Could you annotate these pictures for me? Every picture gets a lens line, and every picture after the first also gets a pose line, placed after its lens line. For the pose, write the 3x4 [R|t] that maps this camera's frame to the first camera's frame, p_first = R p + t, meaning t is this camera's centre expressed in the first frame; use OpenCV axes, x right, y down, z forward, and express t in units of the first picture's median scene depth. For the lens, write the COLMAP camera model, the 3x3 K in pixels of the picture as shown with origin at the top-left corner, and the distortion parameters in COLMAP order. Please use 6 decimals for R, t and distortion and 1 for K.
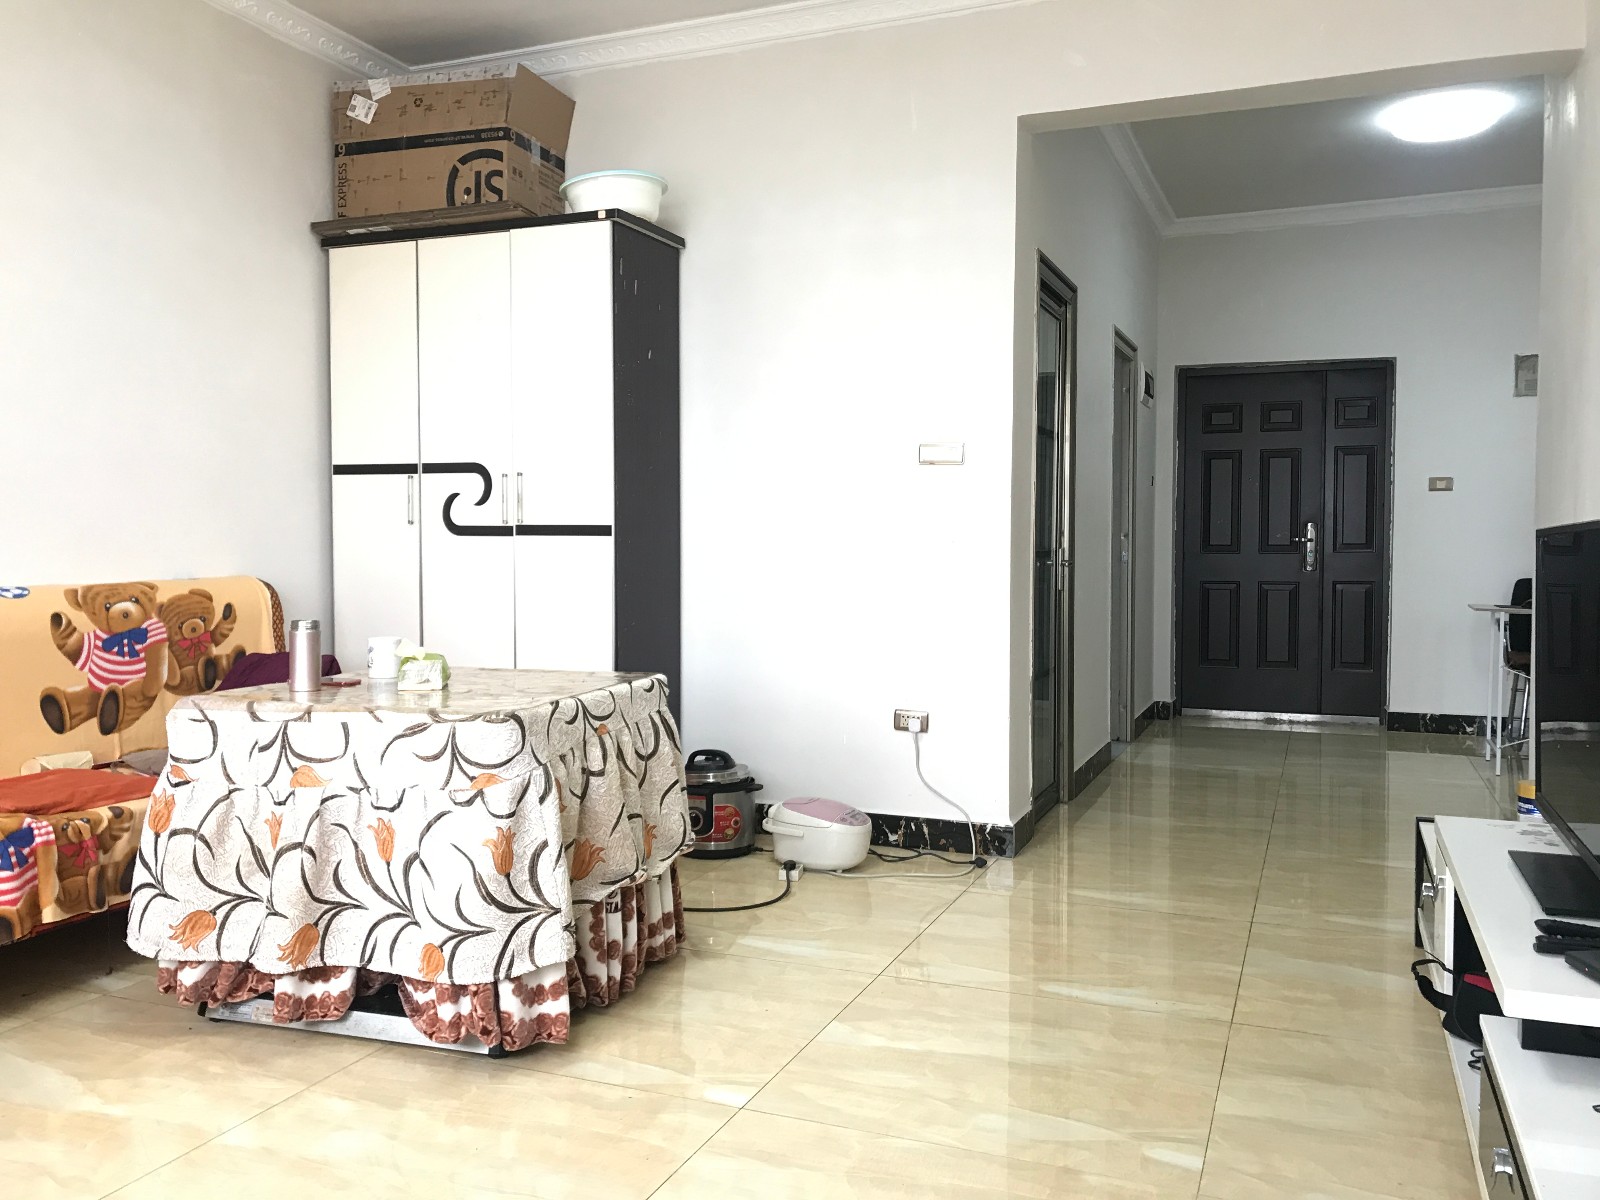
lens RADIAL K [[1305.7, 0, 800.0], [0, 1305.7, 600.0], [0, 0, 1]] dist [0.034822, 0.001218]
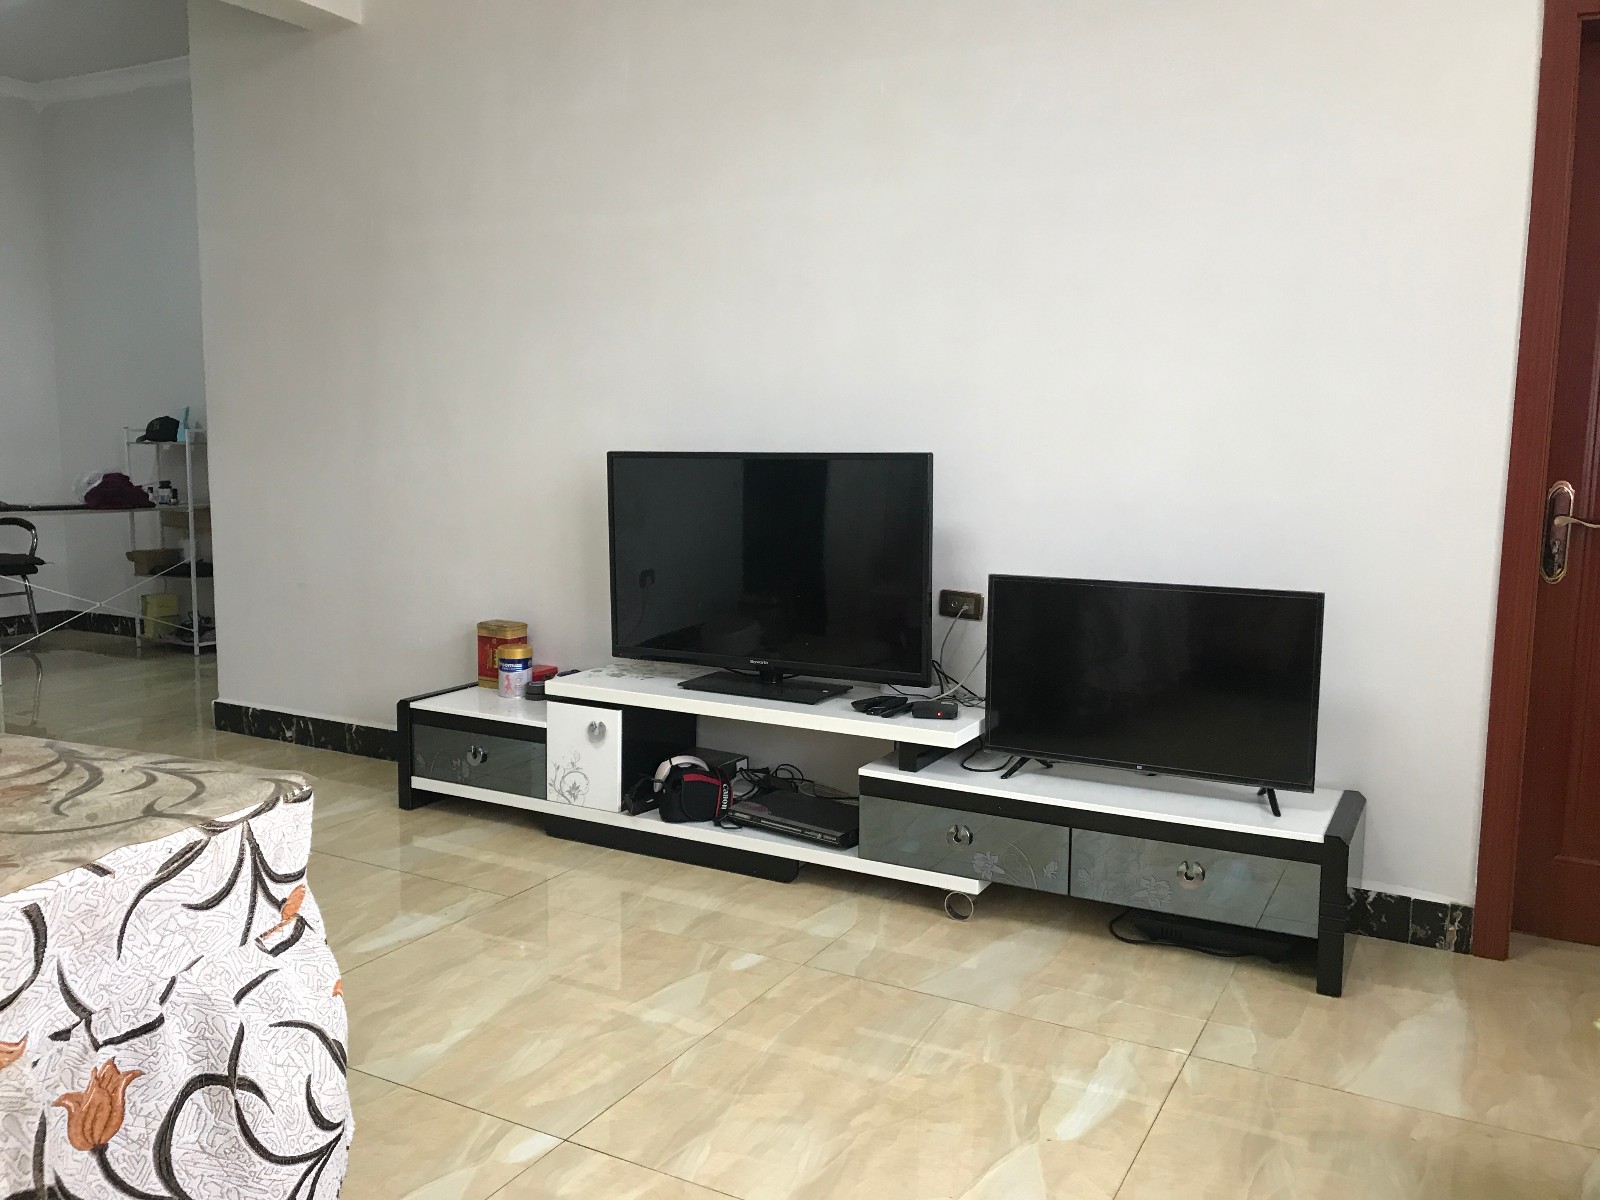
lens RADIAL K [[1305.7, 0, 800.0], [0, 1305.7, 600.0], [0, 0, 1]] dist [0.034822, 0.001218]
pose [[0.110717, -0.127427, 0.985649, -0.676480], [0.031463, 0.991699, 0.124675, -0.055737], [-0.993354, 0.017208, 0.113808, 0.600657]]
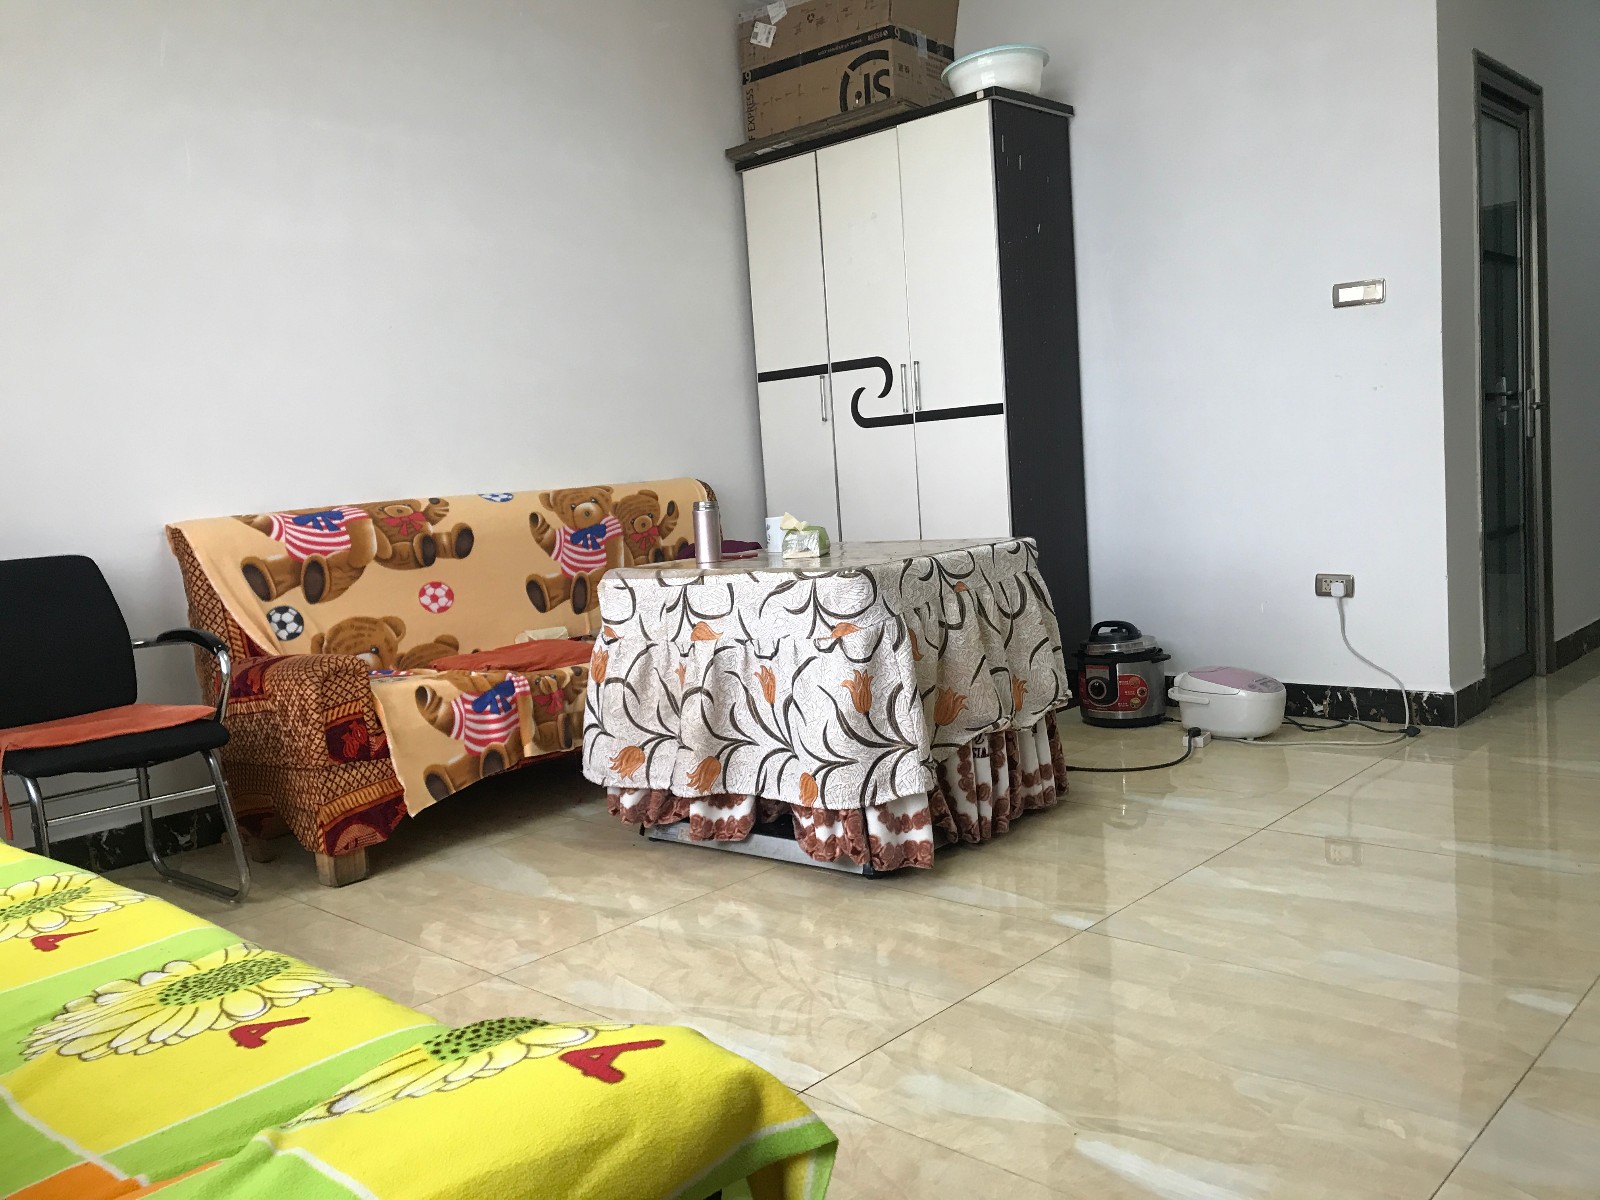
lens RADIAL K [[1315.0, 0, 801.5], [0, 1315.0, 582.4], [0, 0, 1]] dist [0.108219, -0.162478]
pose [[0.932874, -0.037736, -0.358220, 0.110069], [0.057789, 0.997294, 0.045438, 0.038699], [0.355536, -0.063089, 0.932531, -0.044725]]
